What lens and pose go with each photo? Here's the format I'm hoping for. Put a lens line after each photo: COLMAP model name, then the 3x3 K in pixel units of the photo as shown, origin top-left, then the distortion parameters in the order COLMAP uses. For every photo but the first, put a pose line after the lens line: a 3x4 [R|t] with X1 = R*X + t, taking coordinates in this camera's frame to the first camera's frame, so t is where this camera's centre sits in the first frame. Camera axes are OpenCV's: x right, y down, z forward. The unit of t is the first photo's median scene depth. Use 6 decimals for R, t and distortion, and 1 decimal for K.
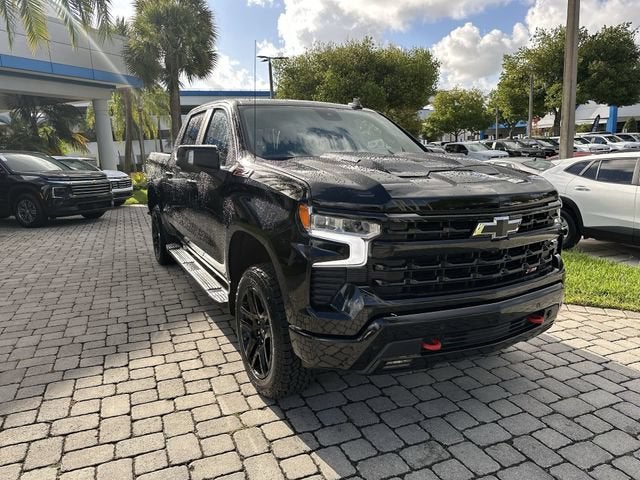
lens RADIAL K [[454.3, 0, 320.0], [0, 454.3, 240.0], [0, 0, 1]] dist [0.029320, -0.041215]
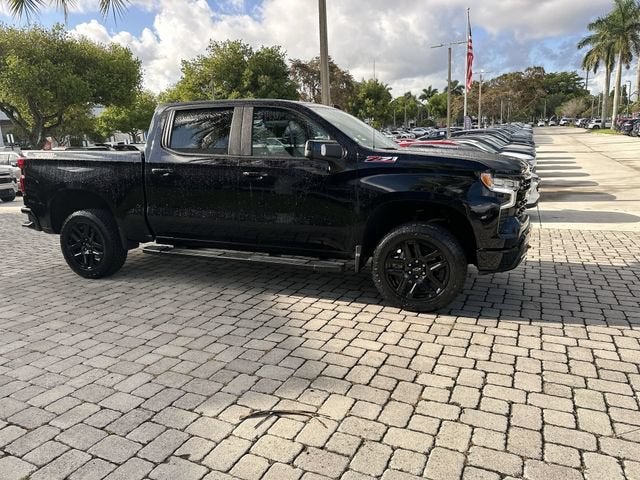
lens RADIAL K [[451.0, 0, 324.3], [0, 451.0, 238.0], [0, 0, 1]] dist [0.070211, -0.097668]
pose [[0.744185, -0.136182, 0.653945, -1.026695], [0.140027, 0.989050, 0.046618, -0.002764], [-0.653132, 0.056878, 0.755105, 0.090760]]
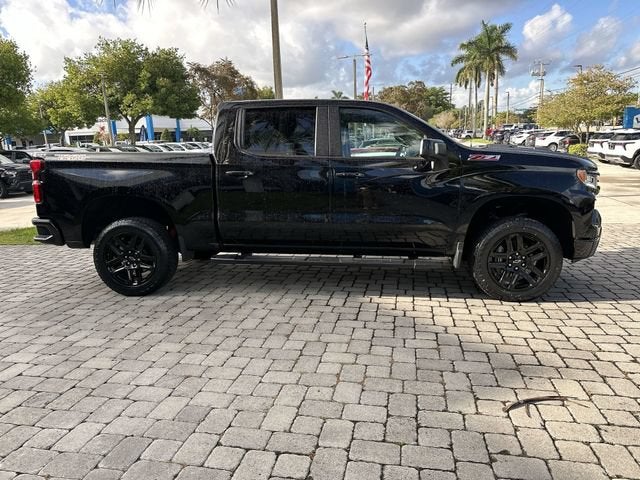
lens RADIAL K [[451.0, 0, 324.3], [0, 451.0, 238.0], [0, 0, 1]] dist [0.070211, -0.097668]
pose [[0.554604, -0.154485, 0.817648, -1.397359], [0.171804, 0.982702, 0.069136, -0.073780], [-0.814185, 0.102132, 0.571552, 0.524803]]
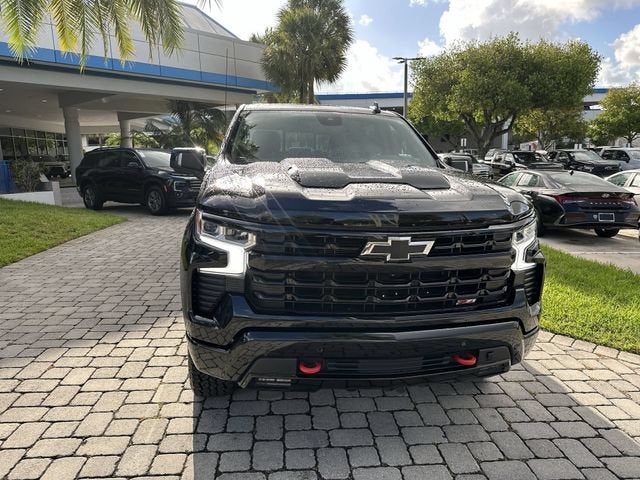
lens RADIAL K [[454.3, 0, 320.0], [0, 454.3, 240.0], [0, 0, 1]] dist [0.029320, -0.041215]
pose [[0.948670, 0.079663, -0.306070, 0.347622], [-0.080684, 0.996696, 0.009334, -0.026957], [0.305802, 0.015840, 0.951963, 0.074767]]
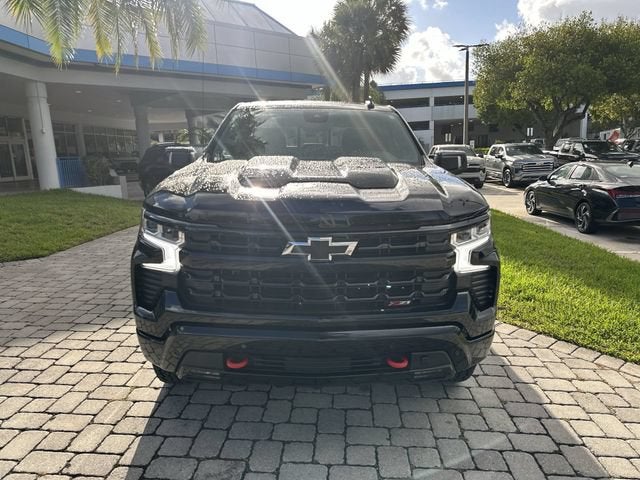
lens RADIAL K [[452.9, 0, 318.7], [0, 452.9, 239.4], [0, 0, 1]] dist [0.008663, -0.007335]
pose [[0.892008, 0.099346, -0.440967, 0.522471], [-0.091861, 0.995033, 0.038351, -0.053157], [0.442587, 0.006298, 0.896703, 0.142882]]
